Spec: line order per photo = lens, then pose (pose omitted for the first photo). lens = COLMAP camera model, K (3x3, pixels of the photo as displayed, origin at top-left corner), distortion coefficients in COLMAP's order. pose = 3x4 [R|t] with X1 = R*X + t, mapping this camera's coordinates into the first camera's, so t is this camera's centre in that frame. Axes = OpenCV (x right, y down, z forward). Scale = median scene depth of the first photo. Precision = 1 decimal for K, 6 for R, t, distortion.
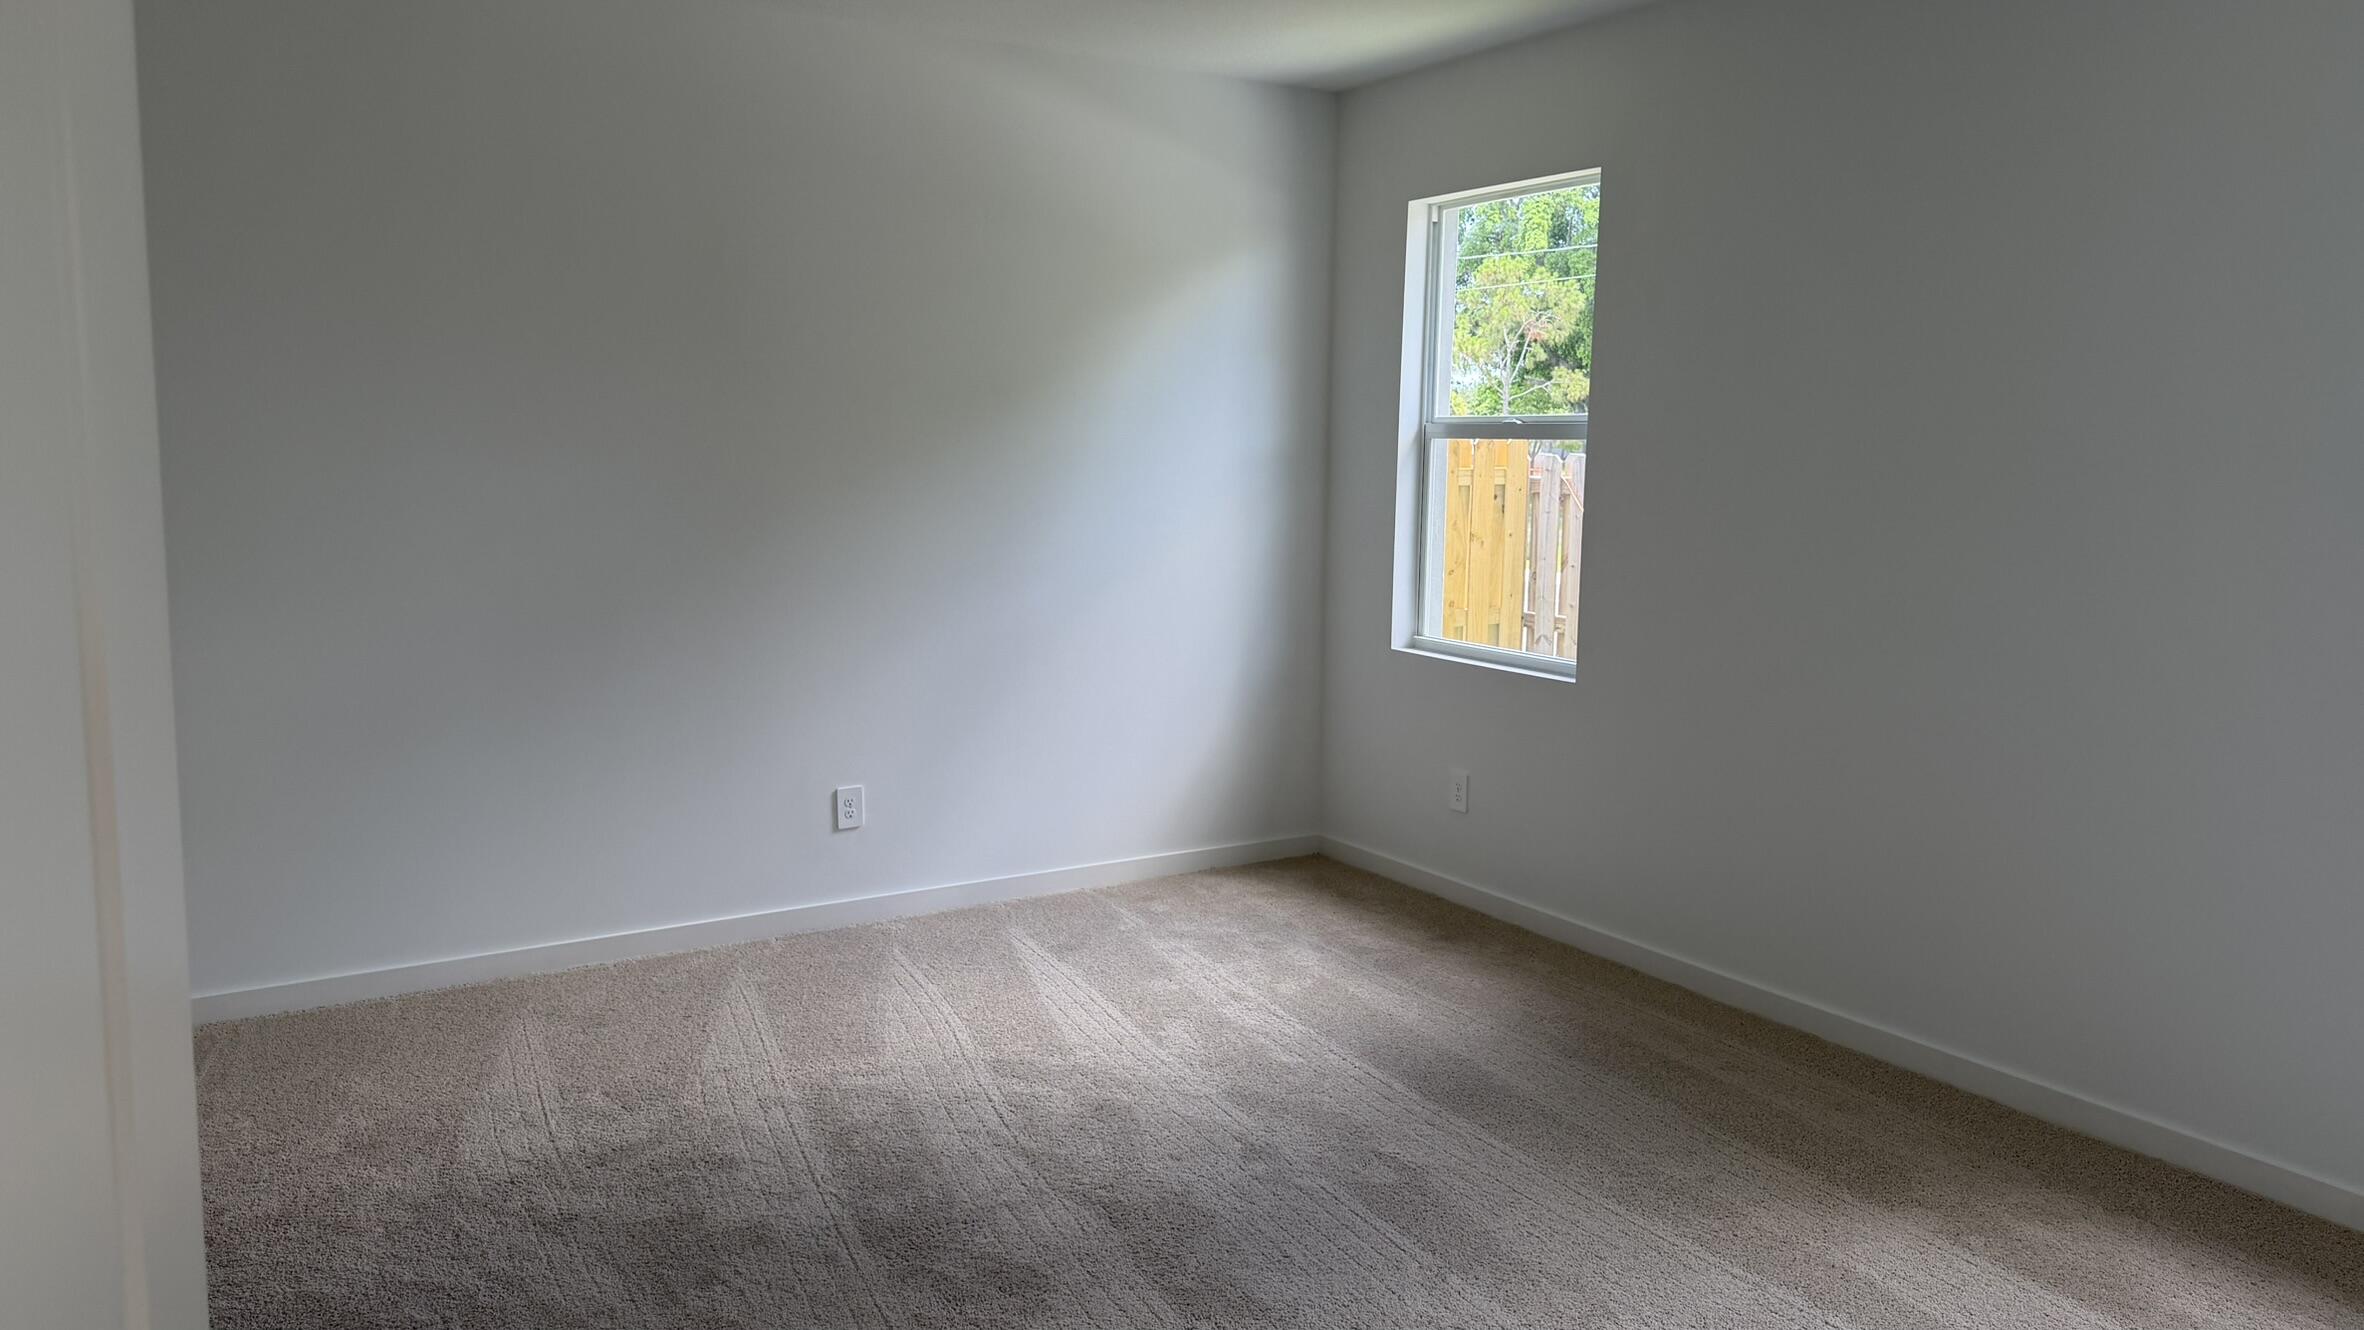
lens RADIAL K [[1658.5, 0, 1163.9], [0, 1658.5, 665.5], [0, 0, 1]] dist [0.043860, -0.061216]
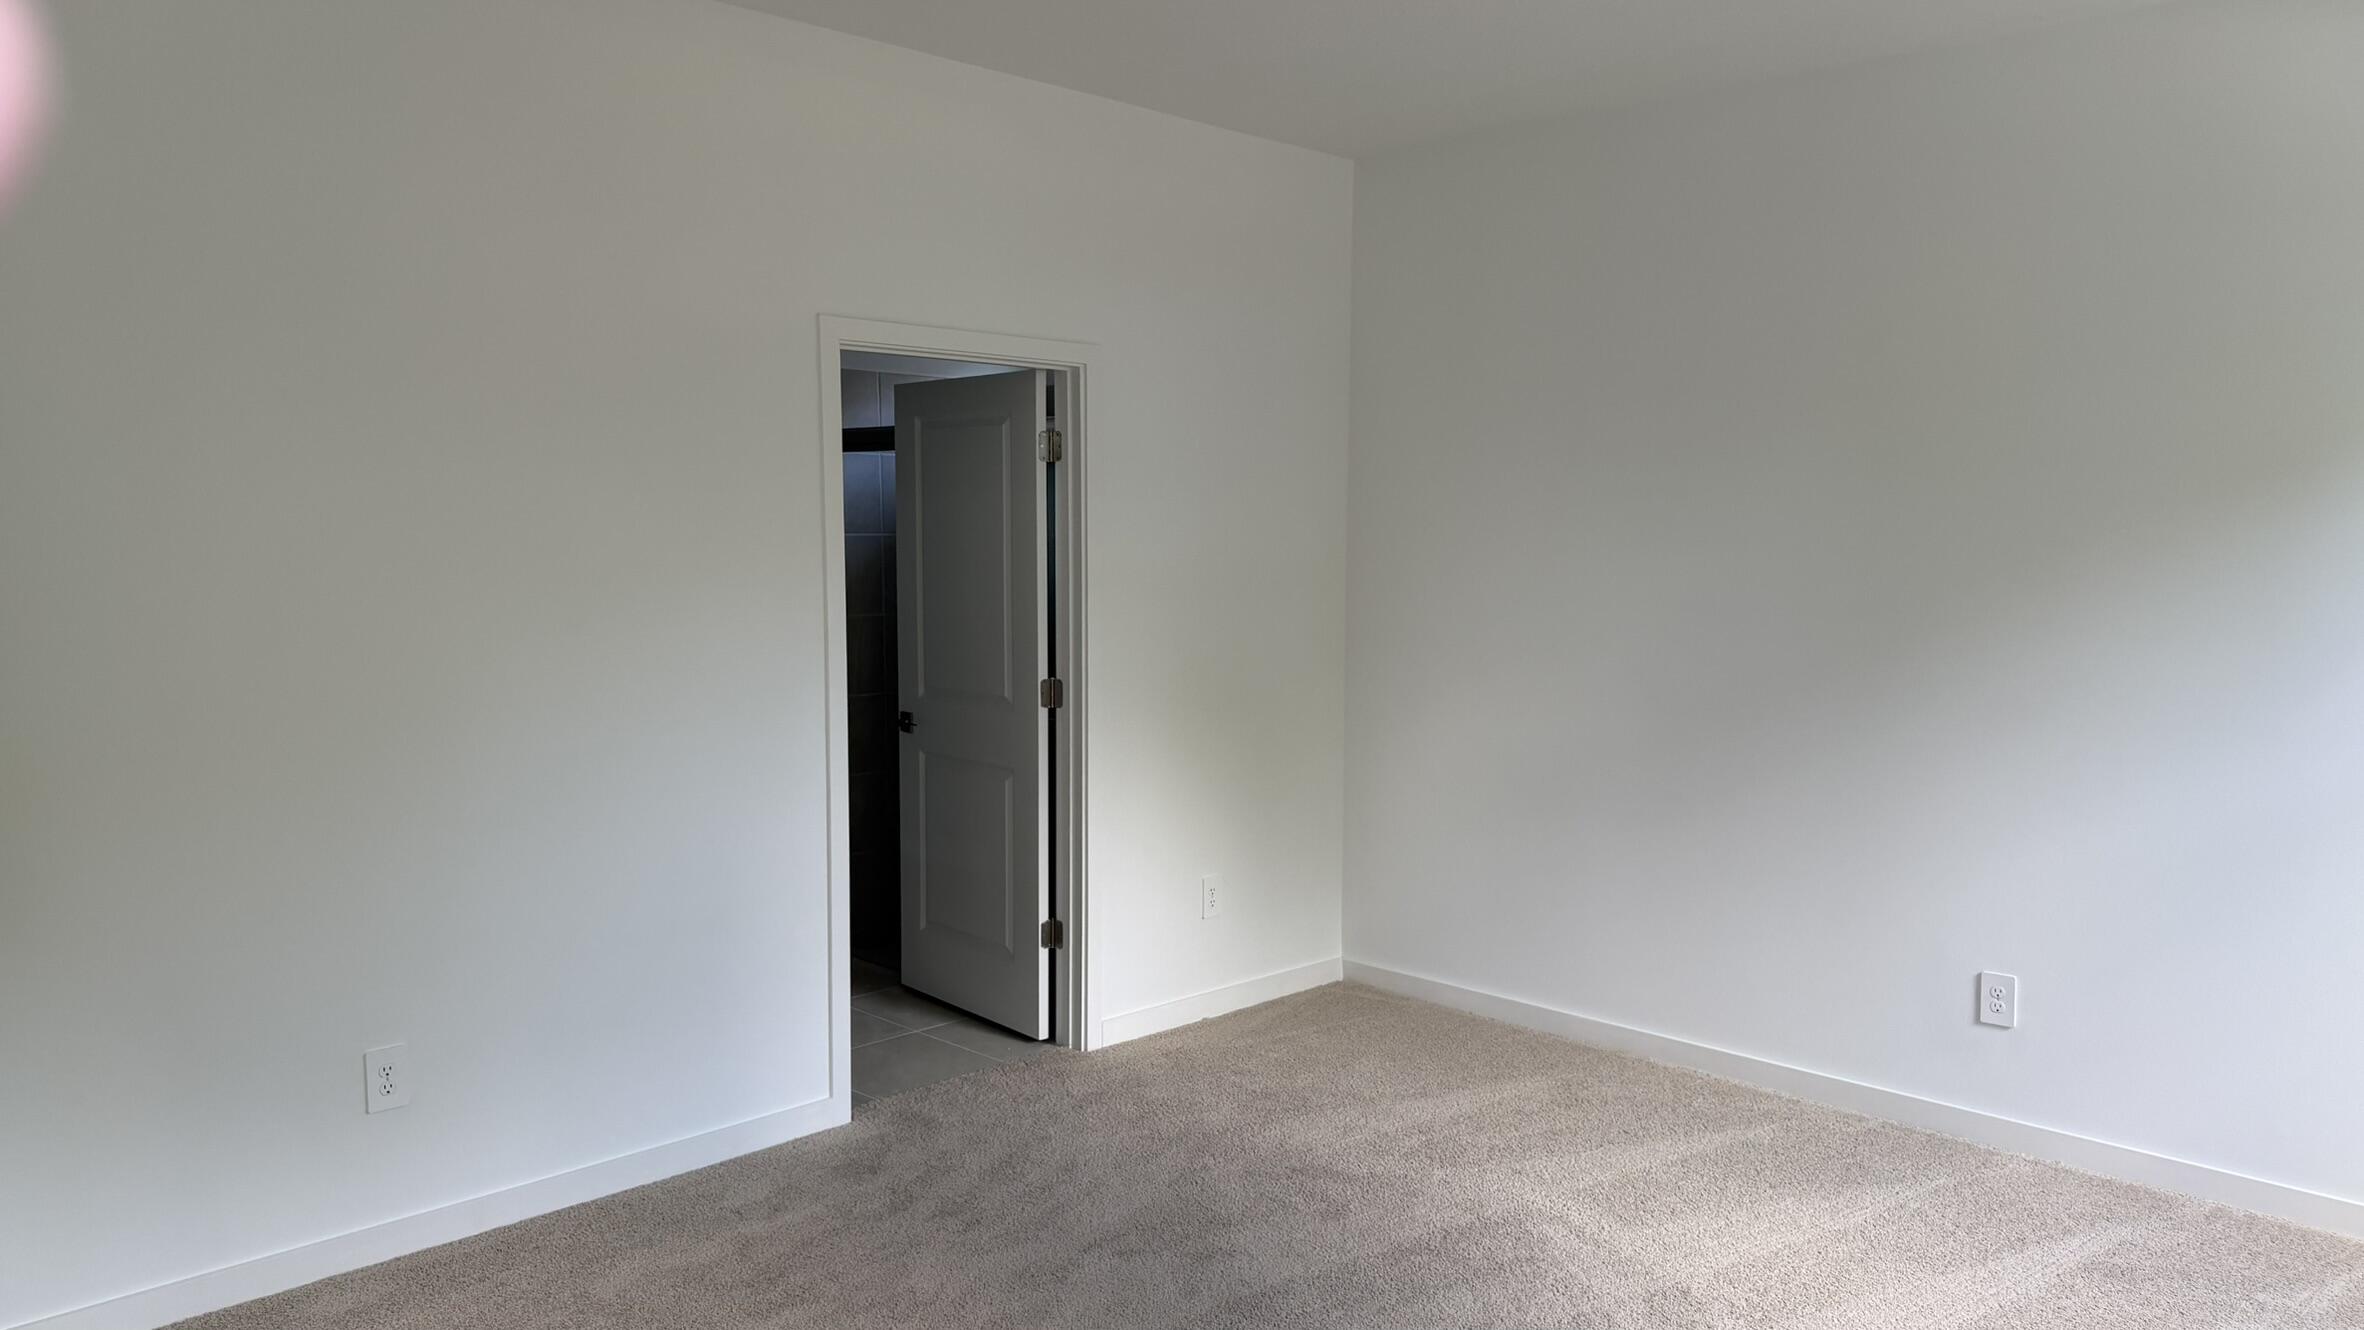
lens RADIAL K [[1658.5, 0, 1251.6], [0, 1658.5, 695.0], [0, 0, 1]] dist [0.043860, -0.061216]
pose [[0.243851, 0.087939, -0.965818, 0.543552], [-0.138361, 0.988848, 0.055103, -0.060594], [0.959892, 0.120194, 0.253298, 0.485682]]
